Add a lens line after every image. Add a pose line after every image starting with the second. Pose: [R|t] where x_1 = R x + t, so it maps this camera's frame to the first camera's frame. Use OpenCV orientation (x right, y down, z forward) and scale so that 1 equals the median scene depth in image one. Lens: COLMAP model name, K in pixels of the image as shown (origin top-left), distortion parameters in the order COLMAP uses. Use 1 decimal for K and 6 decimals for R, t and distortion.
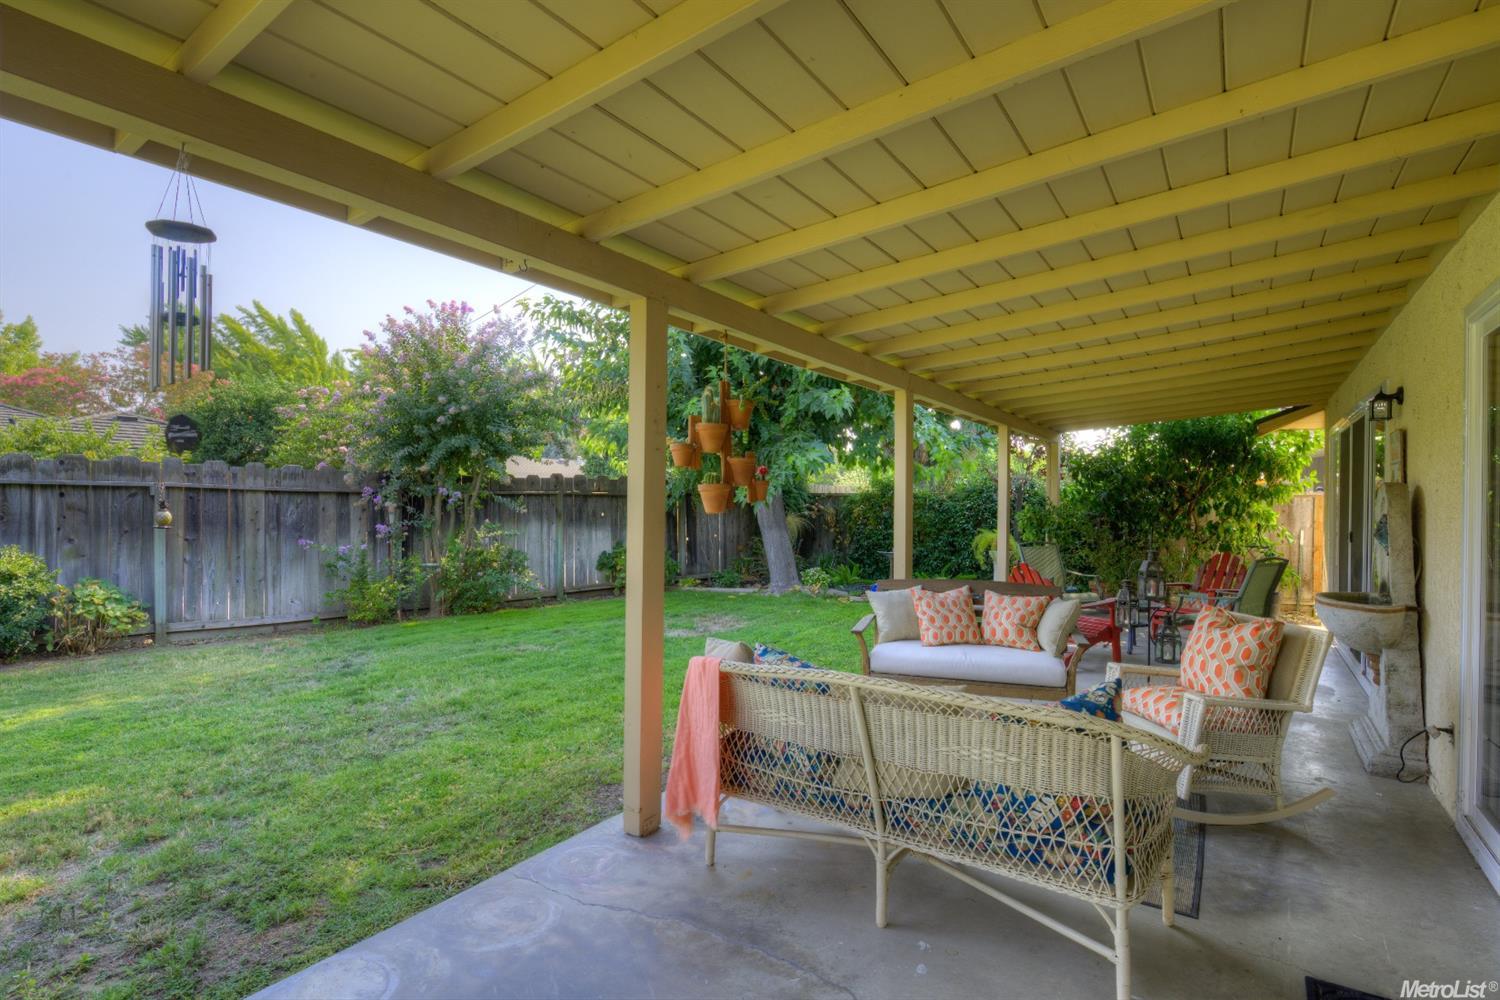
lens RADIAL K [[733.0, 0, 749.8], [0, 733.0, 502.0], [0, 0, 1]] dist [-0.005421, -0.002409]
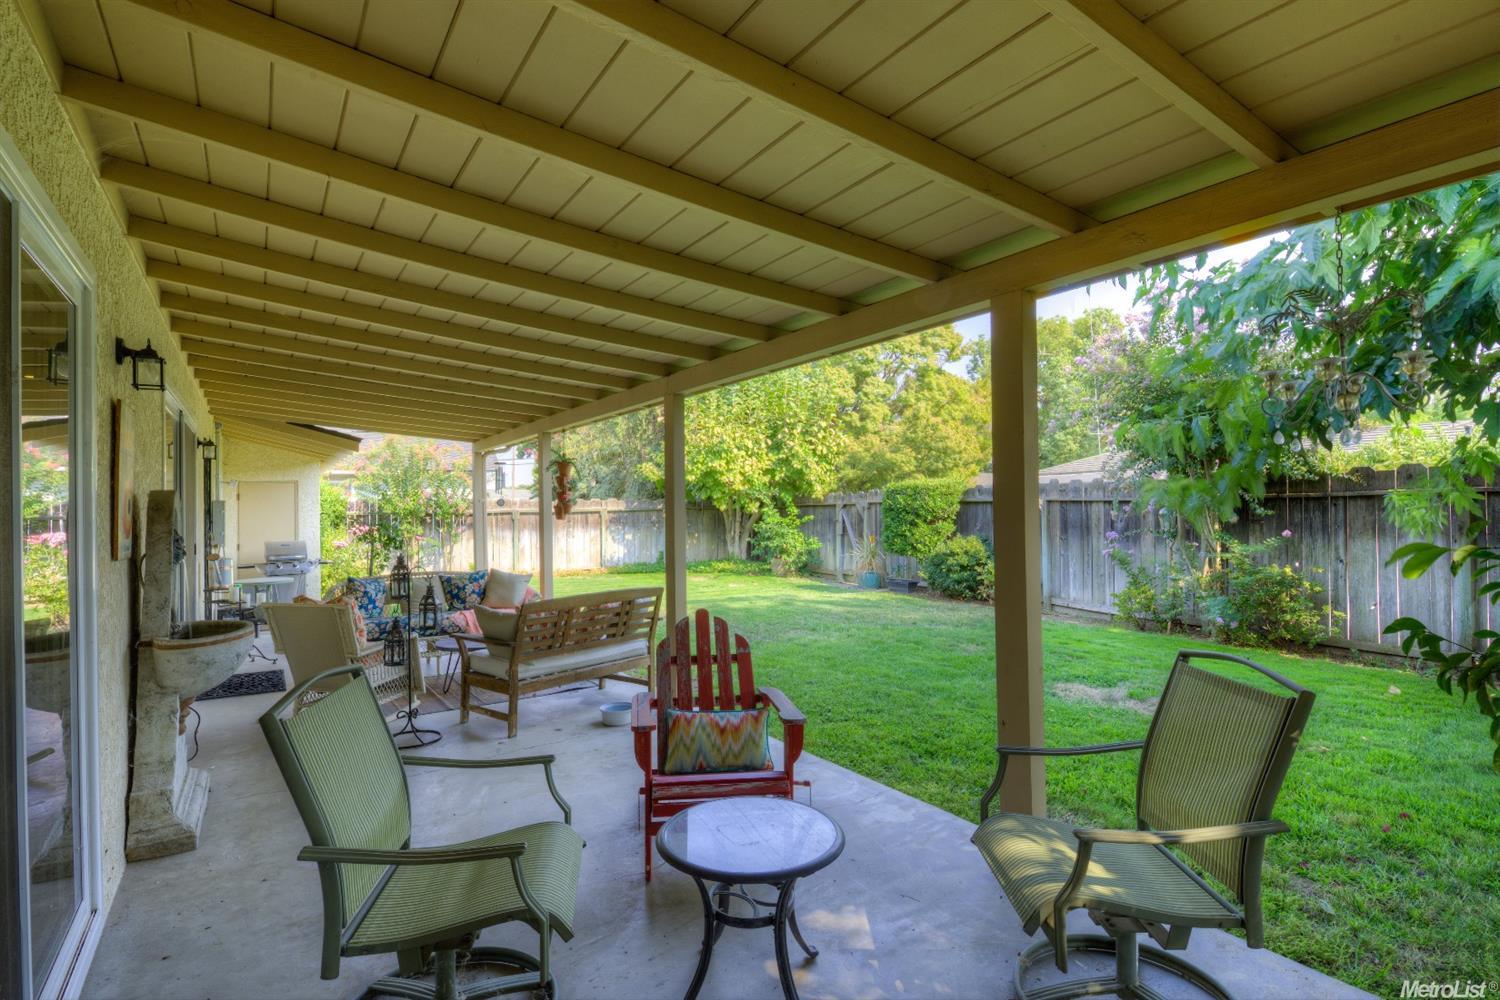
lens RADIAL K [[733.0, 0, 750.3], [0, 733.0, 507.0], [0, 0, 1]] dist [-0.005421, -0.002409]
pose [[-0.381004, -0.009454, -0.924525, 0.690679], [0.010019, 0.999847, -0.014353, 0.006052], [0.924519, -0.014731, -0.380851, 0.958382]]
